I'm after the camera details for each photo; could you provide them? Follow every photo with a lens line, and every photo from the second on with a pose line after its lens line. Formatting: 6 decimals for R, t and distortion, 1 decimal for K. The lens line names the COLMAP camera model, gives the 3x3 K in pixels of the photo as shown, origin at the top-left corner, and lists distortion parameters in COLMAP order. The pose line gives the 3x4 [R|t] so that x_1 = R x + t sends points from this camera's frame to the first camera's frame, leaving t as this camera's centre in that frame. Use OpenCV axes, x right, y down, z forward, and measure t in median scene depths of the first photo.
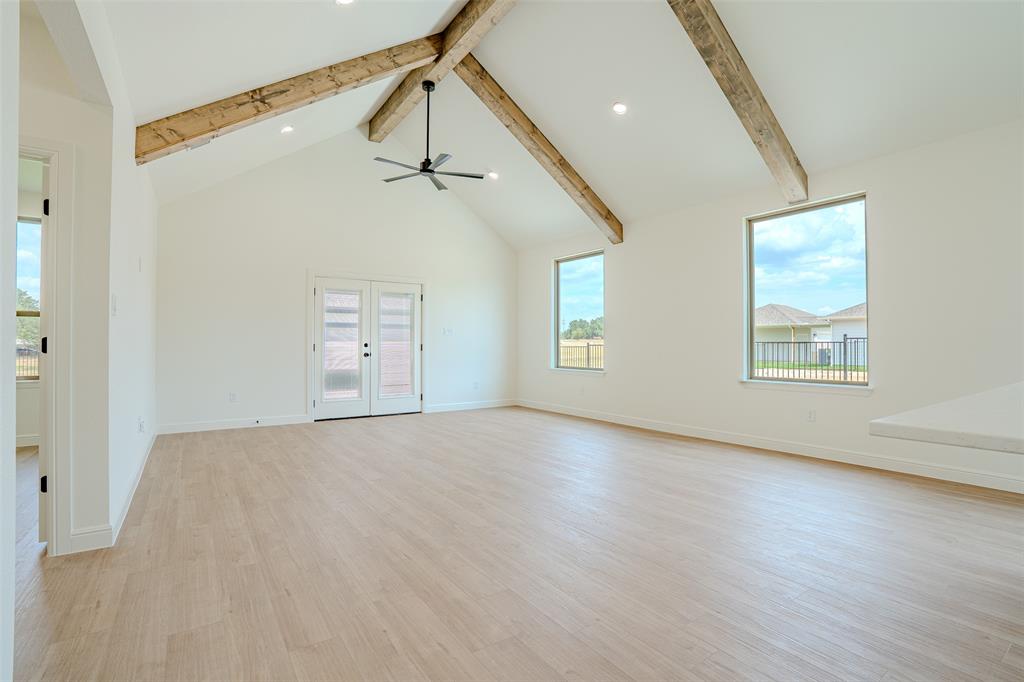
lens RADIAL K [[475.5, 0, 515.5], [0, 475.5, 336.0], [0, 0, 1]] dist [-0.067106, 0.023422]
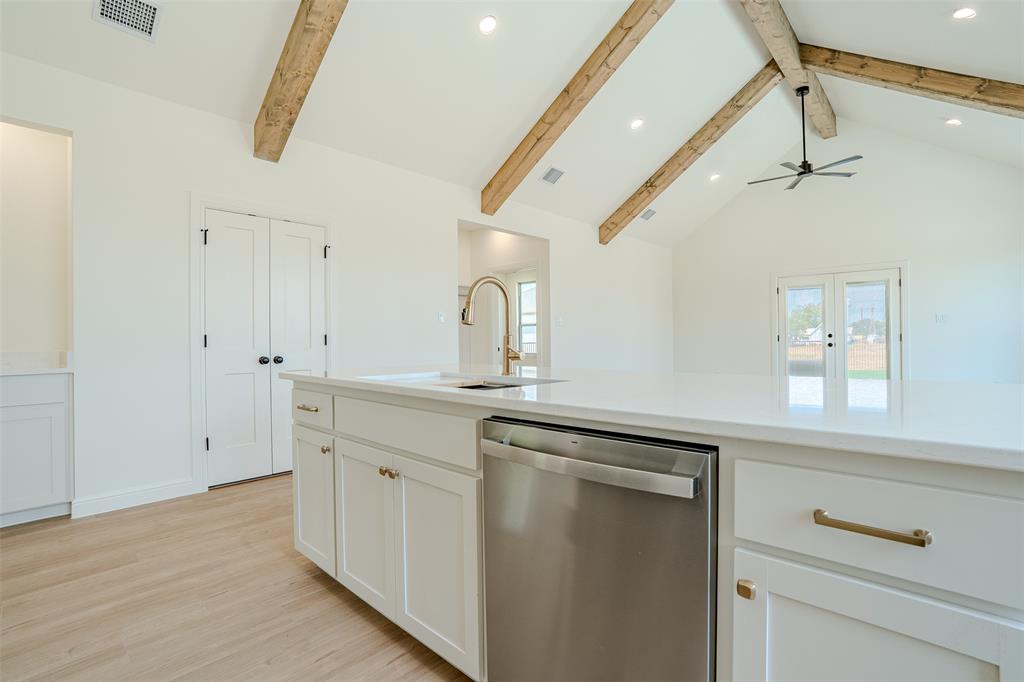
lens RADIAL K [[475.5, 0, 513.3], [0, 475.5, 337.8], [0, 0, 1]] dist [-0.067106, 0.023422]
pose [[0.210470, -0.005457, -0.977585, 0.850178], [0.028486, 0.999594, 0.000553, 0.005365], [0.977185, -0.027964, 0.210540, 0.151822]]
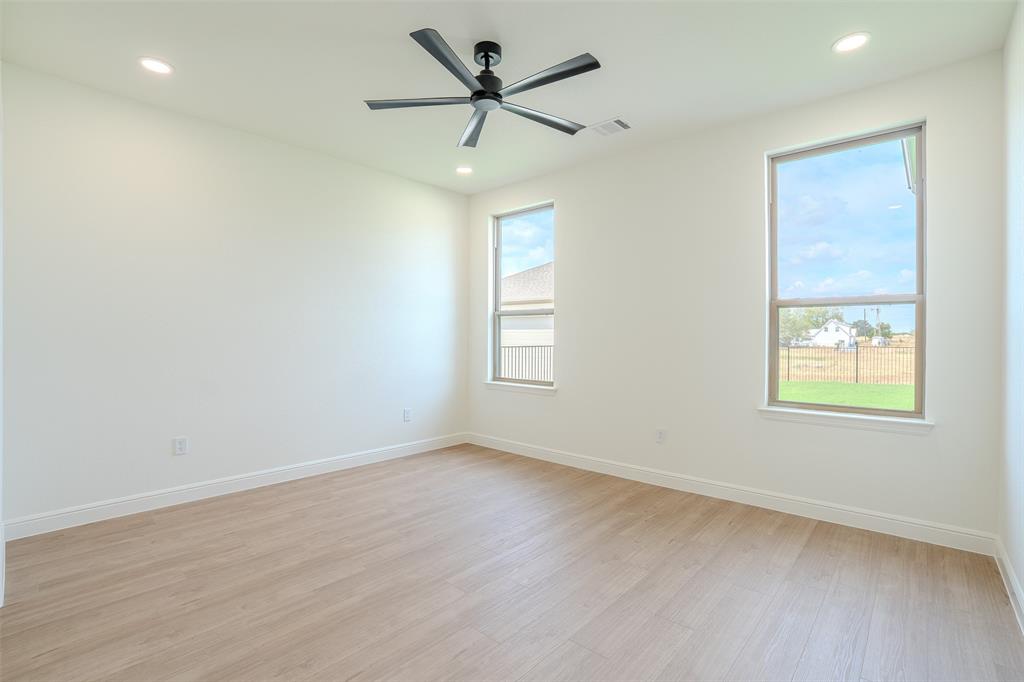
lens RADIAL K [[475.5, 0, 510.9], [0, 475.5, 343.0], [0, 0, 1]] dist [-0.067106, 0.023422]
pose [[0.222599, 0.013268, -0.974820, -0.574402], [0.016618, 0.999710, 0.017402, -0.001964], [0.974768, -0.020073, 0.222314, 0.518646]]
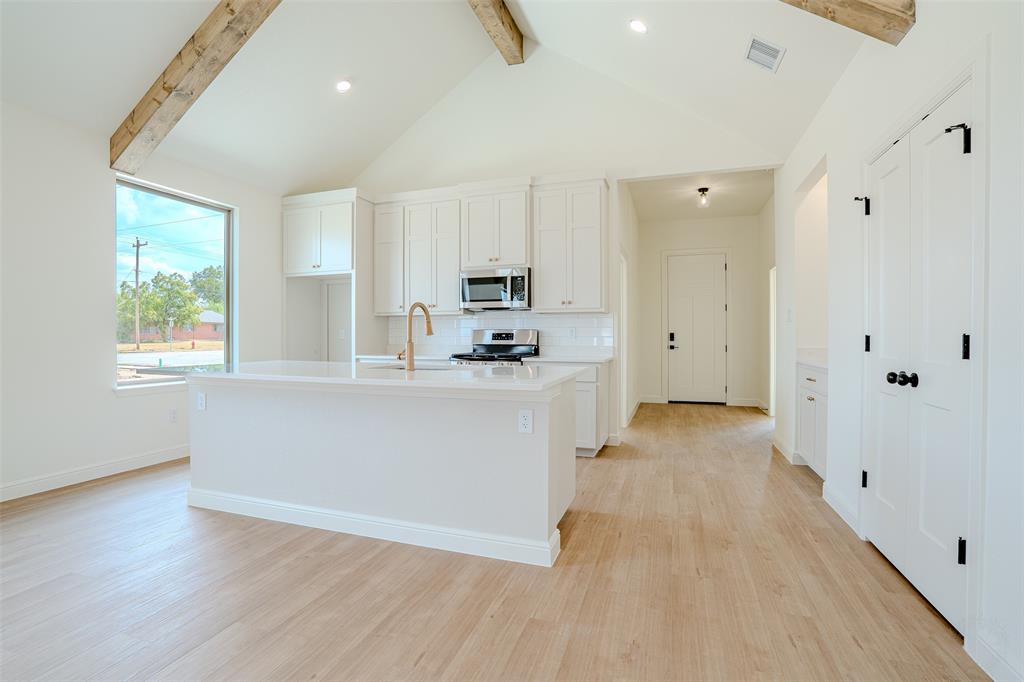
lens RADIAL K [[475.5, 0, 514.0], [0, 475.5, 338.9], [0, 0, 1]] dist [-0.067106, 0.023422]
pose [[-0.598249, -0.004429, 0.801298, -0.177092], [-0.010935, 0.999937, -0.002638, -0.003086], [-0.801236, -0.010341, -0.598259, 0.506898]]
